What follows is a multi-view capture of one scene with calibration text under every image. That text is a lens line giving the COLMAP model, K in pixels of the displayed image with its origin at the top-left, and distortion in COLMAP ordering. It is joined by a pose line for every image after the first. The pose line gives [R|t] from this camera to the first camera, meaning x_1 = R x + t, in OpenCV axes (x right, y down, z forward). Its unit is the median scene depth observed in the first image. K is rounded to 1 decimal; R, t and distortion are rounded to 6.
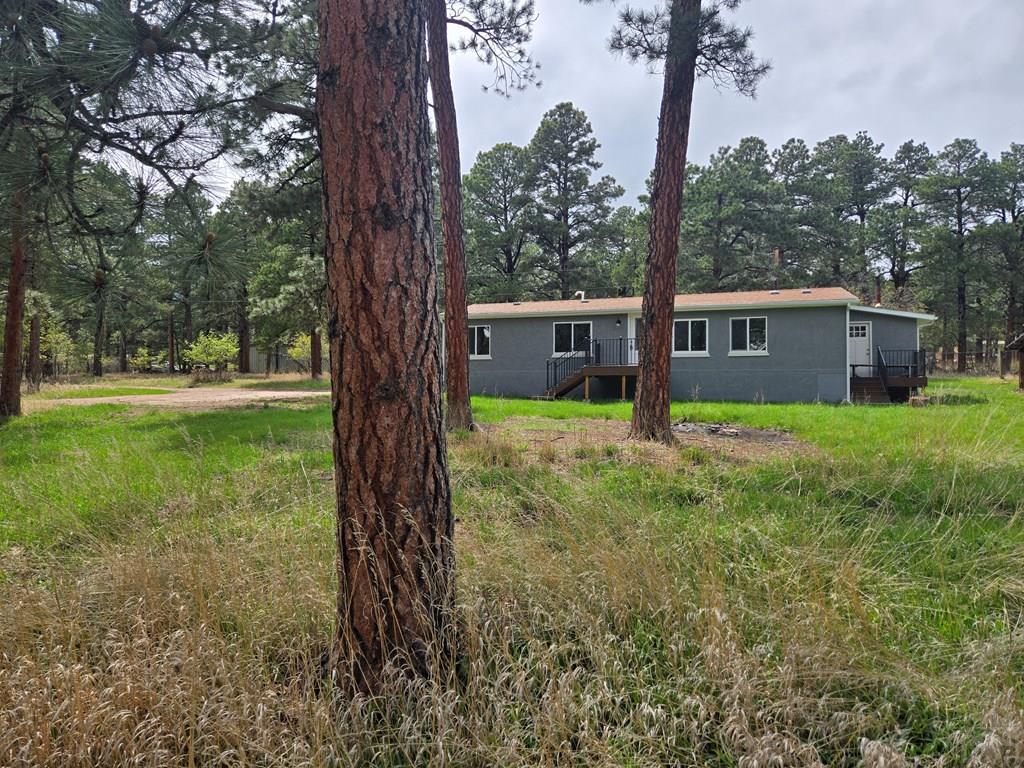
lens RADIAL K [[681.5, 0, 512.7], [0, 681.5, 377.3], [0, 0, 1]] dist [0.093433, -0.078577]
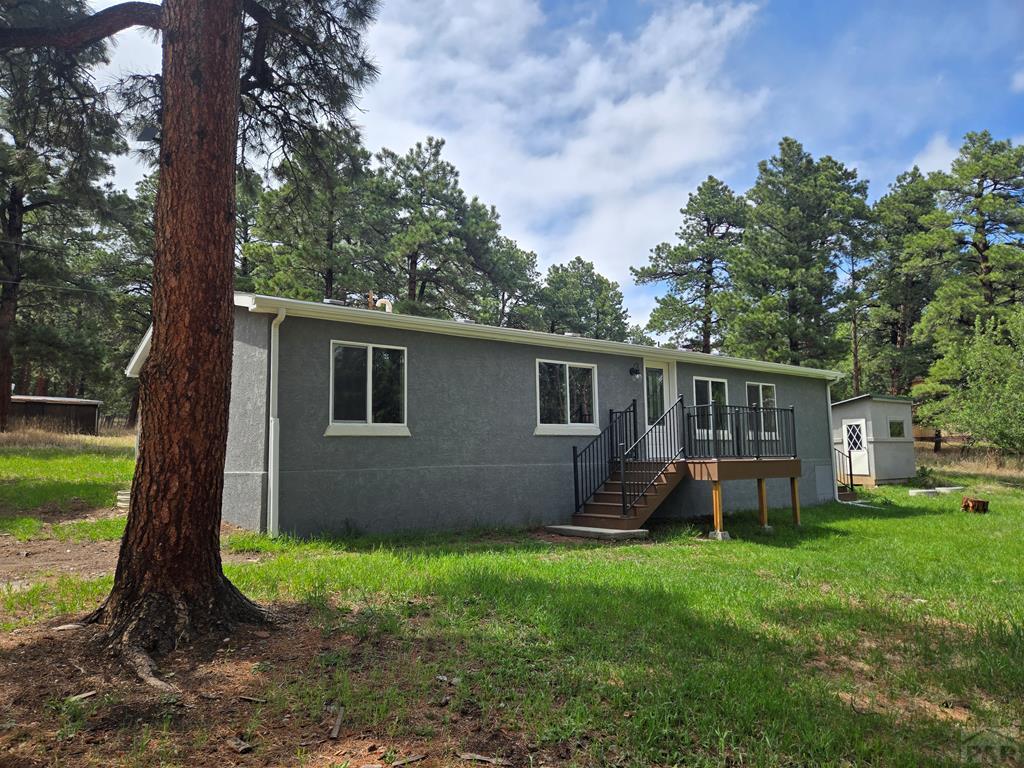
lens RADIAL K [[681.5, 0, 512.7], [0, 681.5, 377.3], [0, 0, 1]] dist [0.093433, -0.078577]
pose [[0.542090, 0.081177, 0.836390, -0.166570], [-0.013755, 0.996047, -0.087758, -0.013469], [-0.840208, 0.036069, 0.541064, 0.381045]]
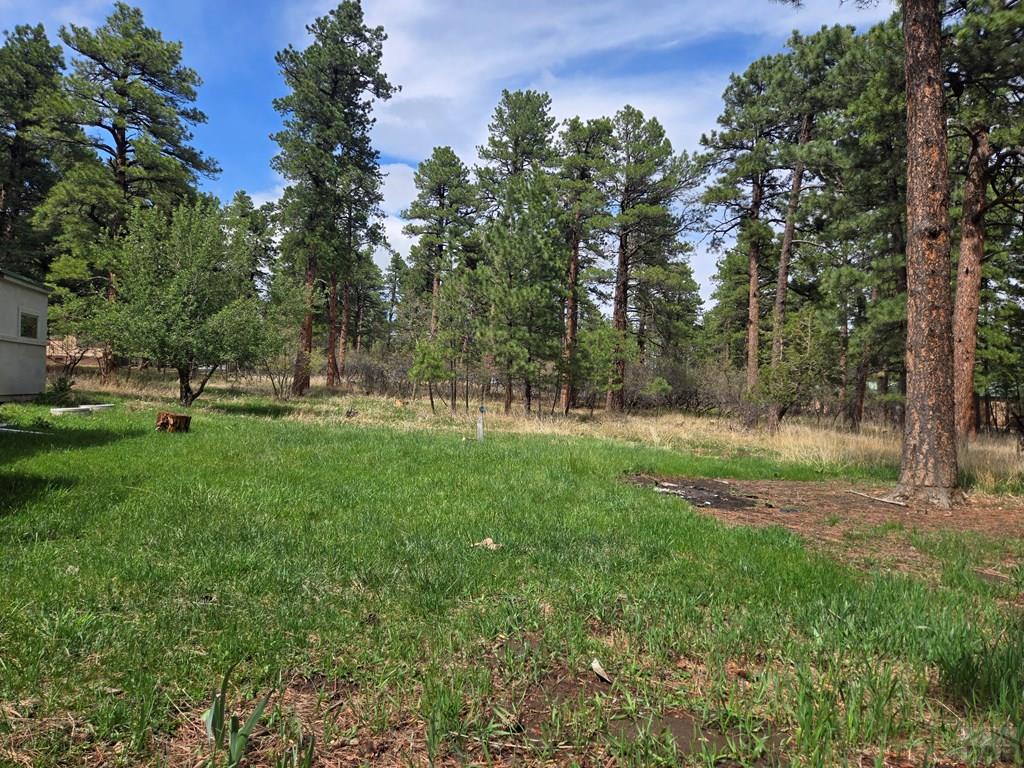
lens RADIAL K [[681.5, 0, 512.7], [0, 681.5, 377.3], [0, 0, 1]] dist [0.093433, -0.078577]
pose [[-0.576248, -0.005708, 0.817255, -0.038583], [-0.049984, 0.998350, -0.028271, -0.000503], [-0.815745, -0.057141, -0.575583, 0.422726]]
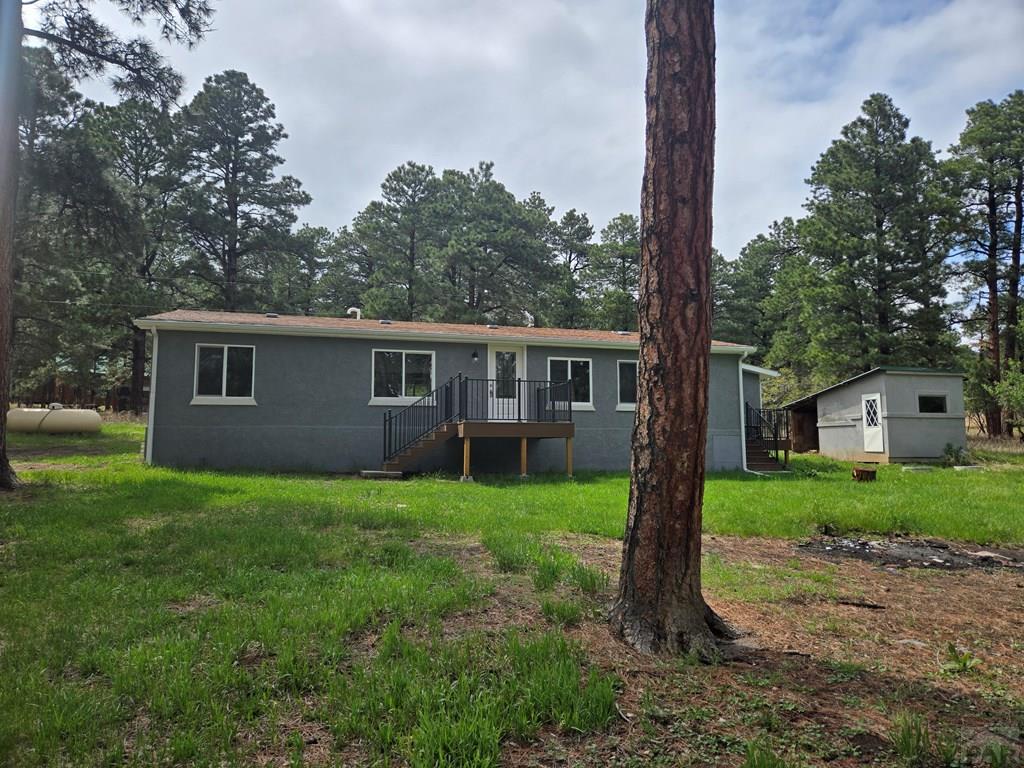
lens RADIAL K [[681.5, 0, 512.7], [0, 681.5, 377.3], [0, 0, 1]] dist [0.093433, -0.078577]
pose [[0.825963, 0.050316, 0.561474, -0.092003], [-0.013037, 0.997447, -0.070208, -0.006058], [-0.563573, 0.050670, 0.824511, 0.205651]]
